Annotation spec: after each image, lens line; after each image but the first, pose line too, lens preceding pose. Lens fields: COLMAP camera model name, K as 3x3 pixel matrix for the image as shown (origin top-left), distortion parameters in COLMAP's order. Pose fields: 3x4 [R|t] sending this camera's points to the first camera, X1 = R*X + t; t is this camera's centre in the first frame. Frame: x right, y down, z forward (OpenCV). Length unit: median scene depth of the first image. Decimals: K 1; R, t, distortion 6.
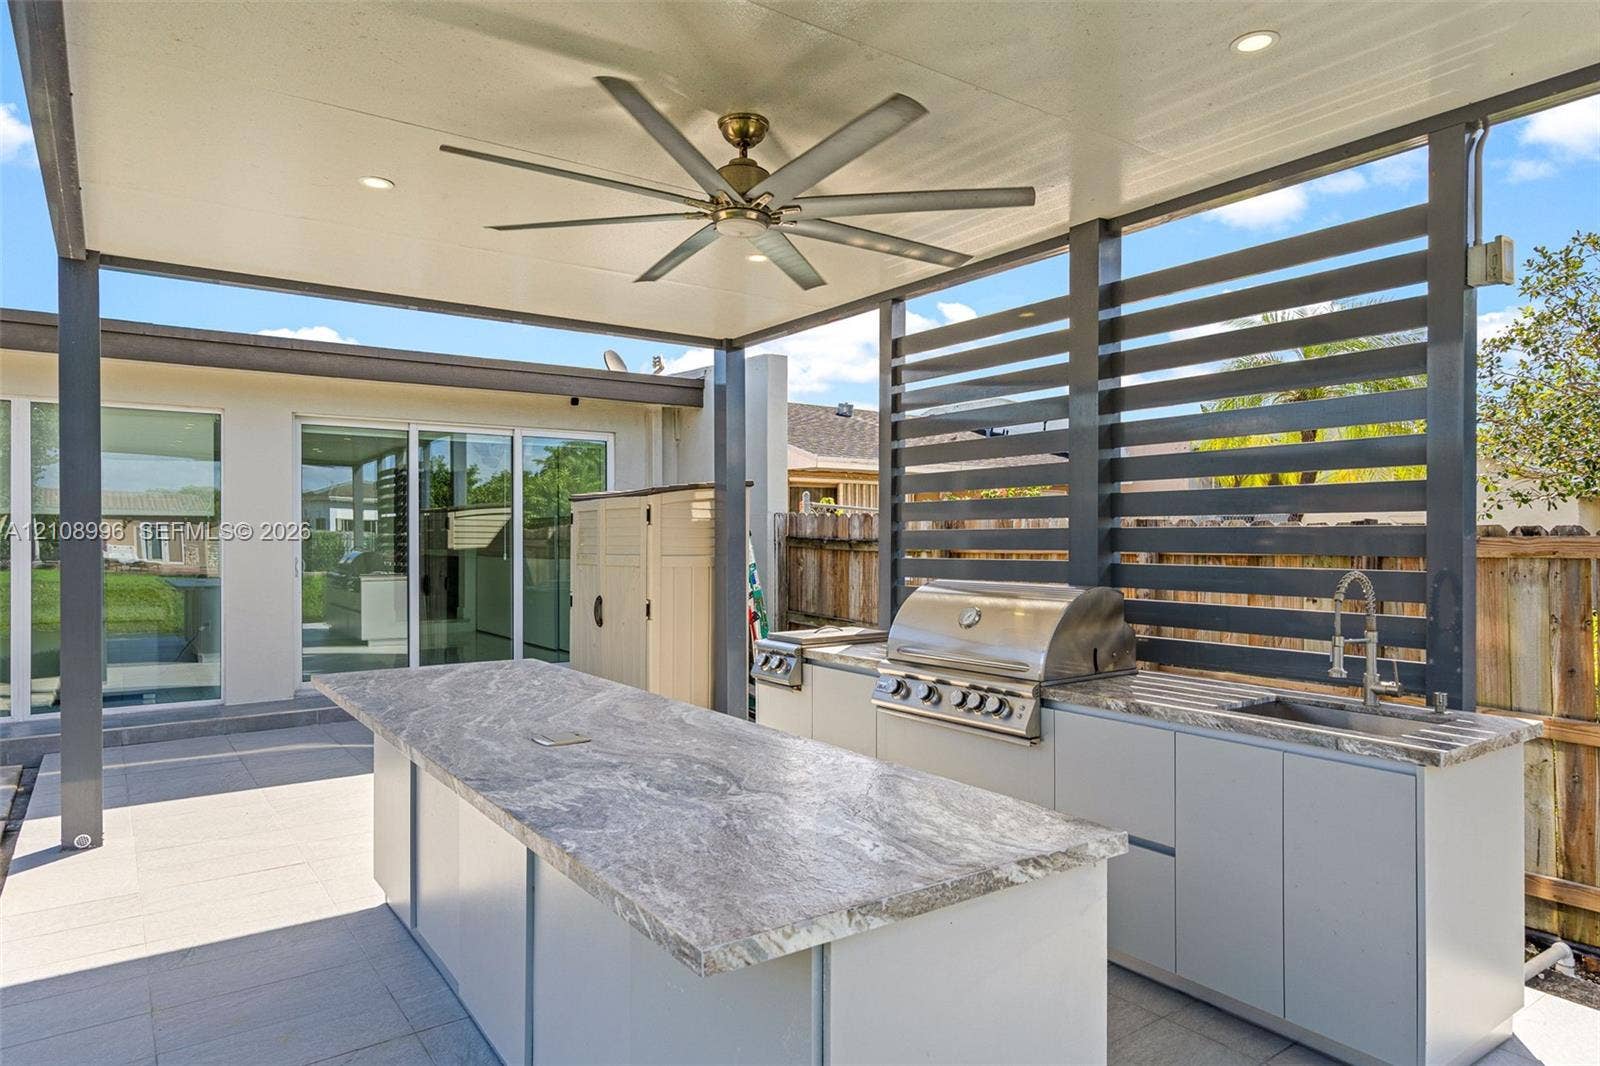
lens RADIAL K [[945.5, 0, 799.1], [0, 945.5, 526.2], [0, 0, 1]] dist [0.000998, 0.001616]
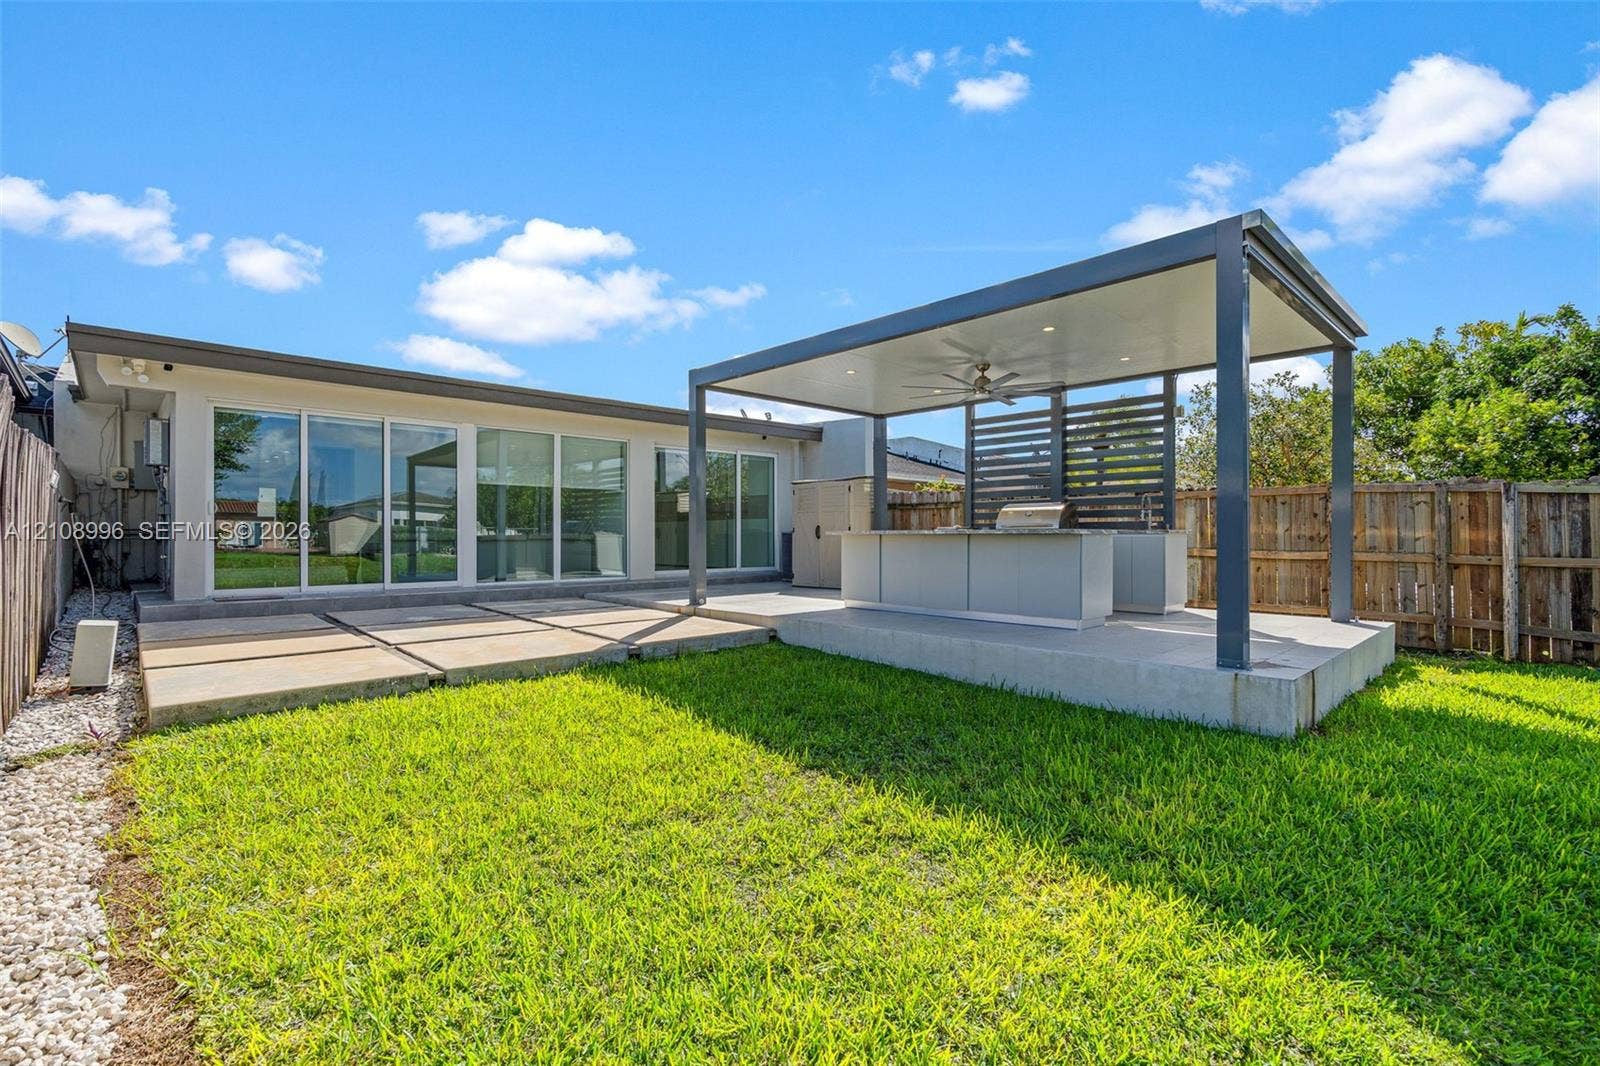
lens RADIAL K [[732.9, 0, 785.3], [0, 732.9, 530.8], [0, 0, 1]] dist [-0.003898, -0.000179]
pose [[0.990679, -0.001231, 0.136211, -0.691123], [0.000829, 0.999995, 0.003011, 0.105701], [-0.136214, -0.002870, 0.990675, -0.949687]]
